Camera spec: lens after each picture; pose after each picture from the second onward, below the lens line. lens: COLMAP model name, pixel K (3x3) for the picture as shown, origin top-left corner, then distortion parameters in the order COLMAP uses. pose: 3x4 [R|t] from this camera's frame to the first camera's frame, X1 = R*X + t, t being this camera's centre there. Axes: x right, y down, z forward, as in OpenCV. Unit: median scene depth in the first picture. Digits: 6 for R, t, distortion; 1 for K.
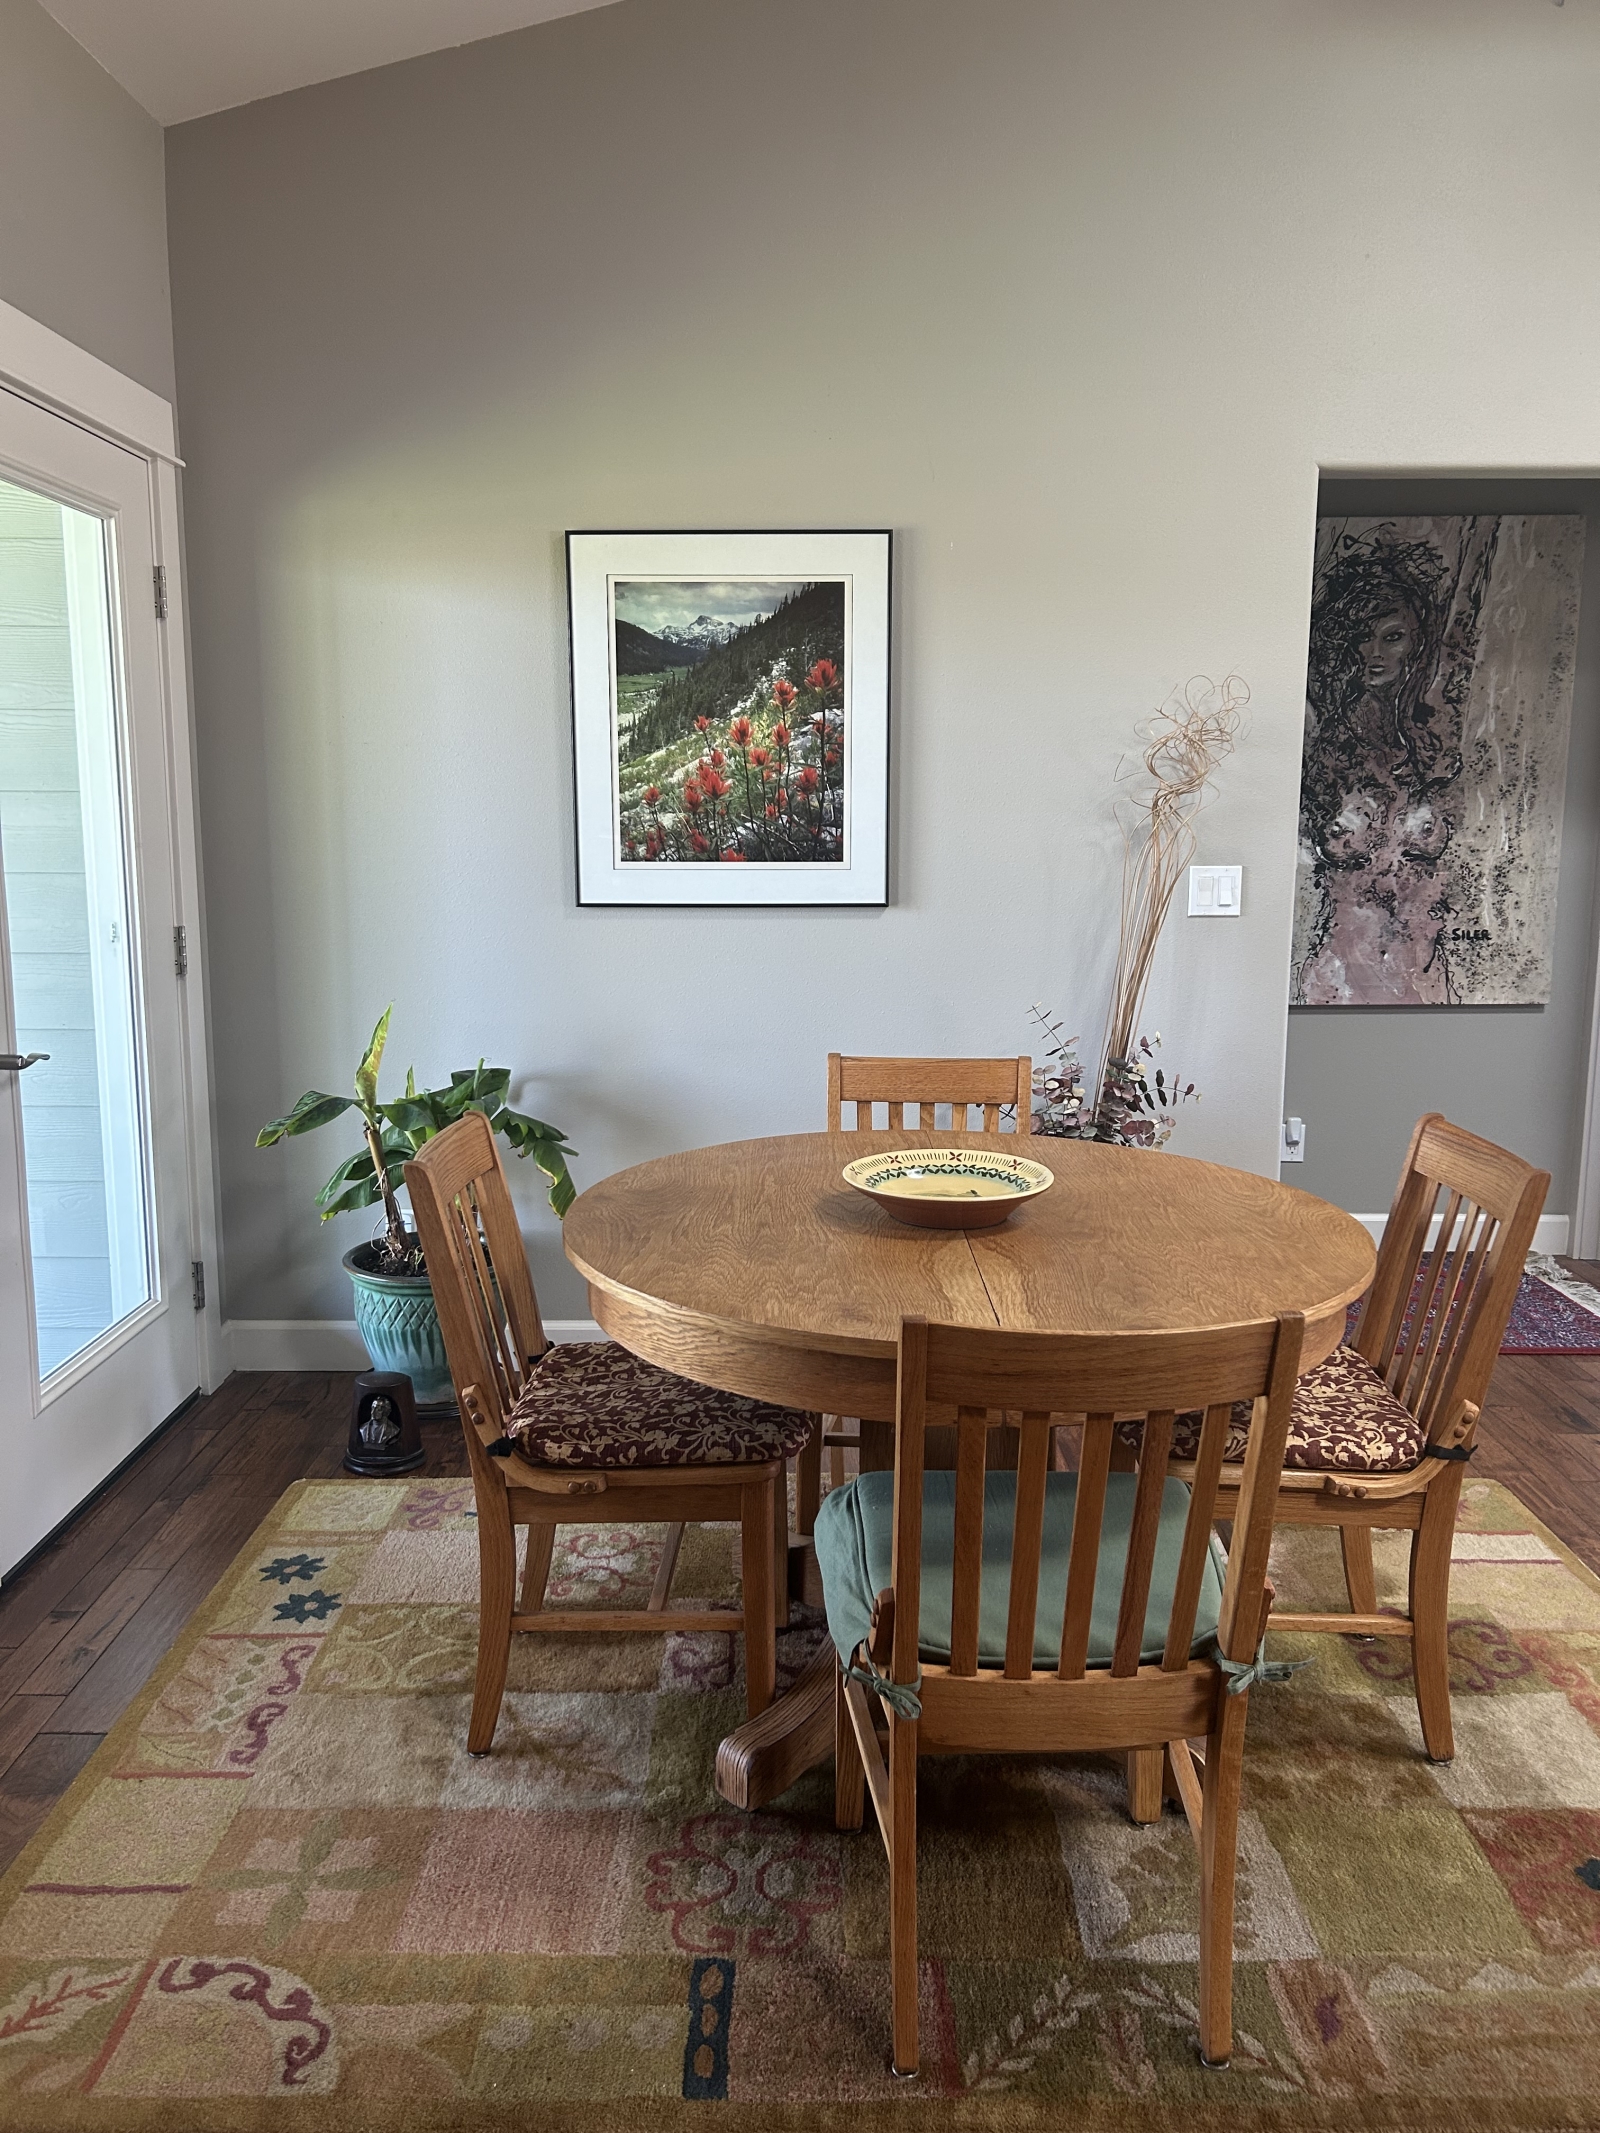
lens RADIAL K [[1595.0, 0, 802.7], [0, 1595.0, 1058.8], [0, 0, 1]] dist [0.049465, -0.058891]
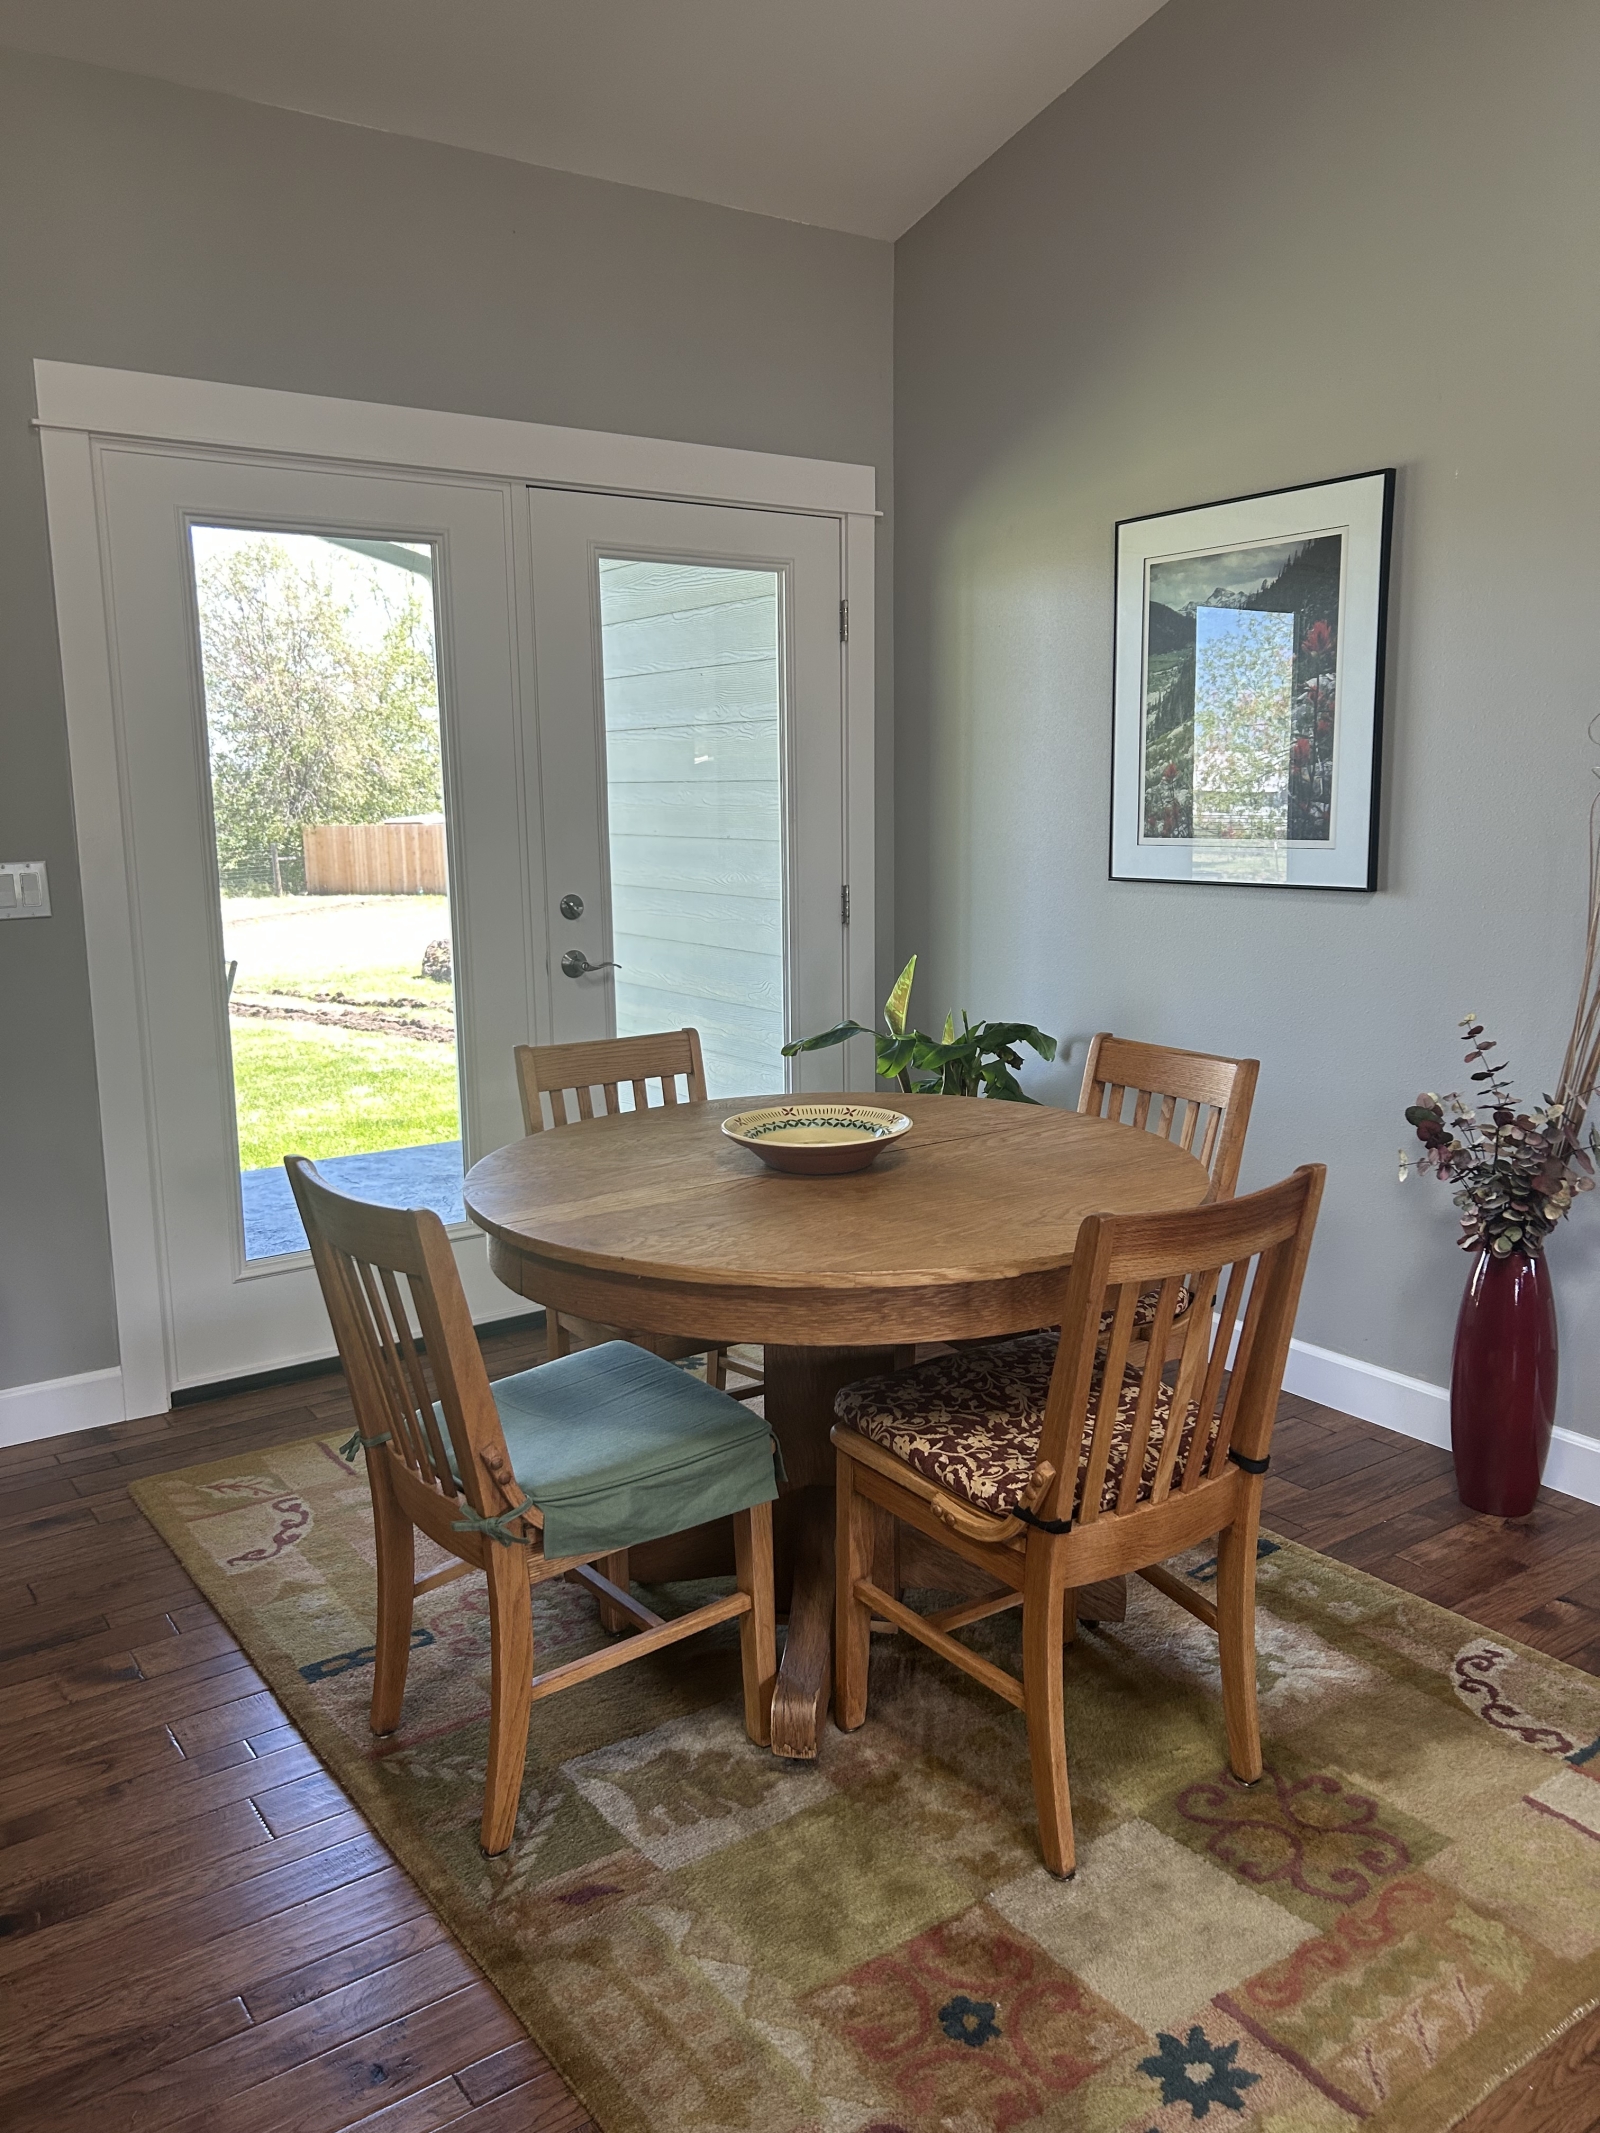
lens RADIAL K [[1601.0, 0, 800.0], [0, 1601.0, 1066.5], [0, 0, 1]] dist [-0.011720, -0.004055]
pose [[0.581484, 0.127918, -0.803439, 0.614059], [-0.117448, 0.990416, 0.072685, -0.027181], [0.805036, 0.052097, 0.590934, 0.229748]]
